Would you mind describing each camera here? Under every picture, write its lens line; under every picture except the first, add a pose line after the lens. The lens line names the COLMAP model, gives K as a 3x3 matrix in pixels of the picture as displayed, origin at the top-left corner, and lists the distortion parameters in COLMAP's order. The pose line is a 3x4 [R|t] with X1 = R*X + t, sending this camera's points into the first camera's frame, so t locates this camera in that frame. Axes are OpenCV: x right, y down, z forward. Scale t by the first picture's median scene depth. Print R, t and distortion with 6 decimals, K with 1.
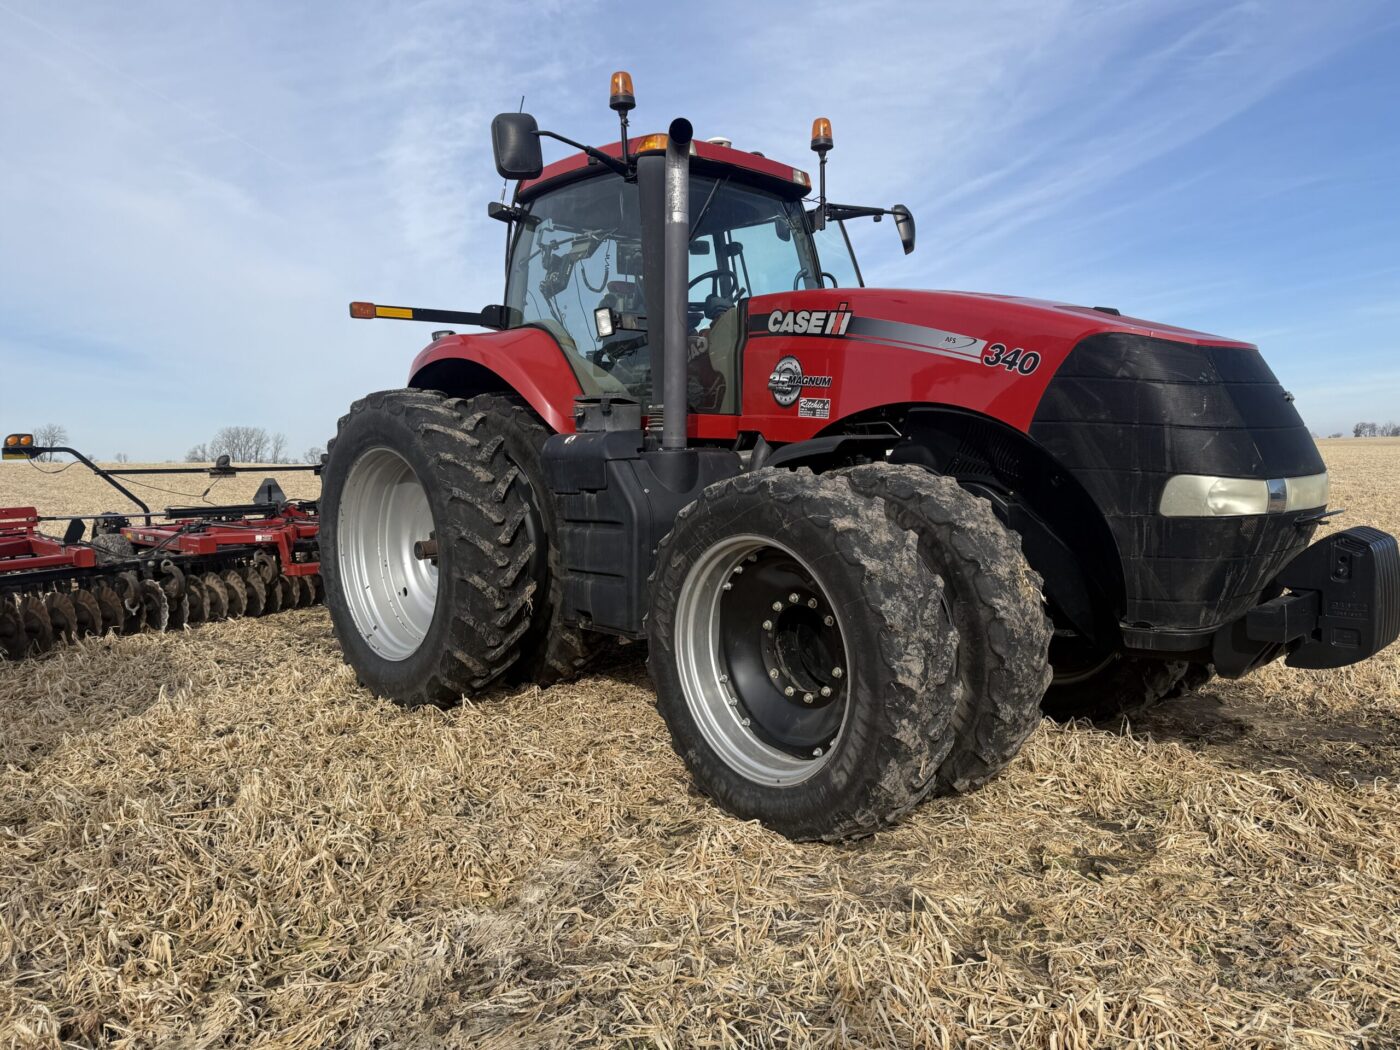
lens RADIAL K [[995.9, 0, 700.0], [0, 995.9, 525.0], [0, 0, 1]] dist [0.098340, -0.143593]
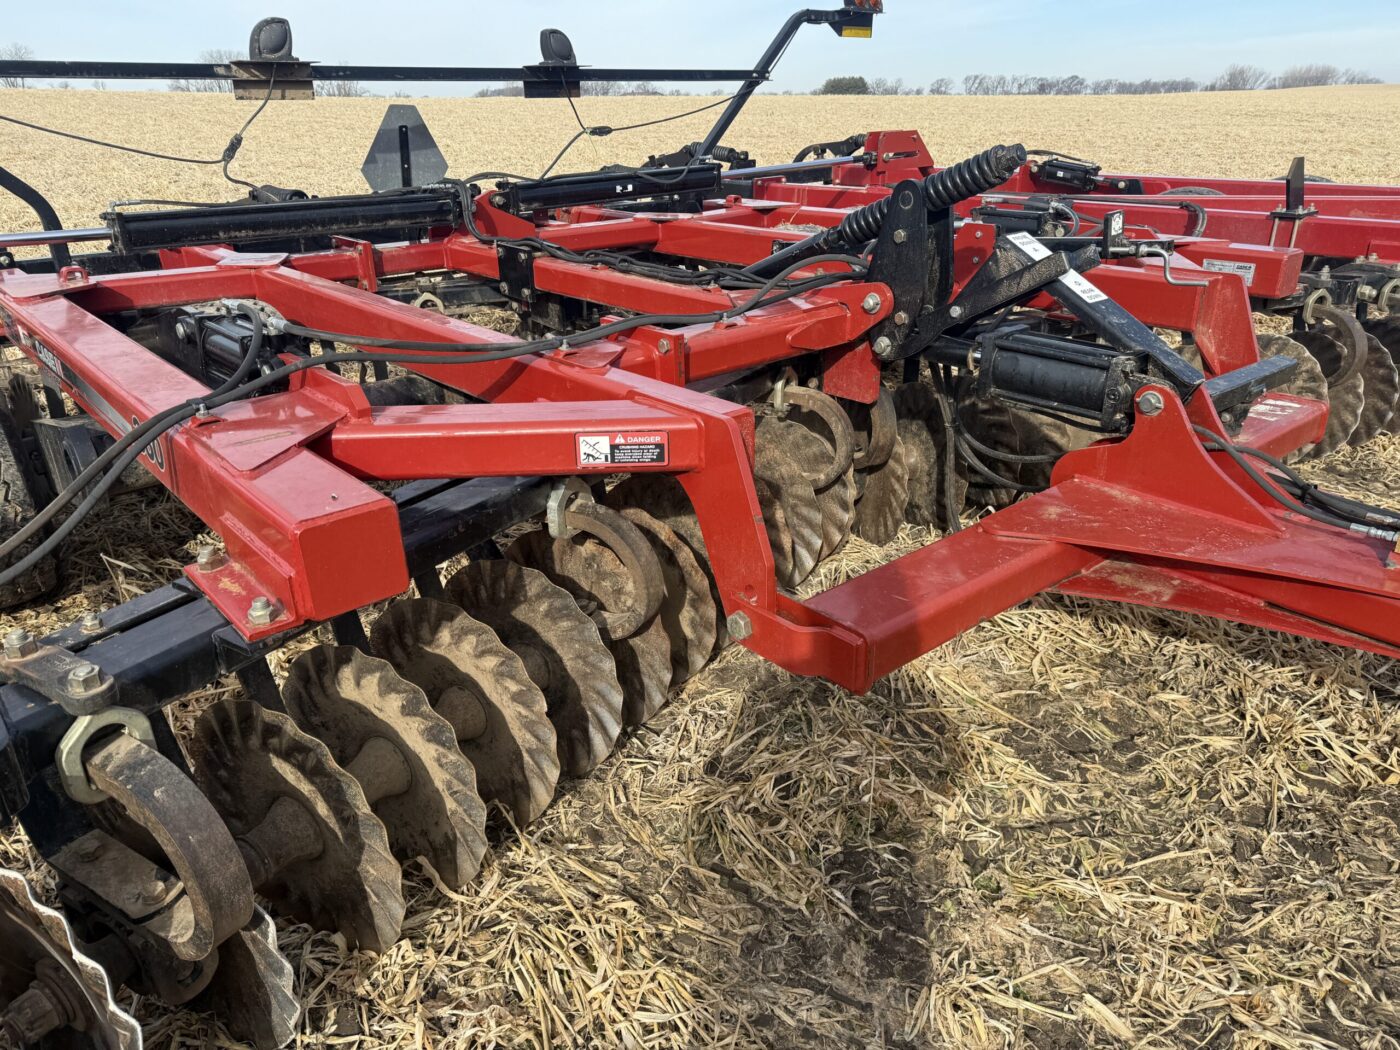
lens RADIAL K [[995.9, 0, 700.0], [0, 995.9, 525.0], [0, 0, 1]] dist [0.098340, -0.143593]
pose [[0.999551, 0.001282, -0.029942, -0.337136], [0.008651, 0.944213, 0.329223, -0.025646], [0.028693, -0.329334, 0.943777, 0.678505]]
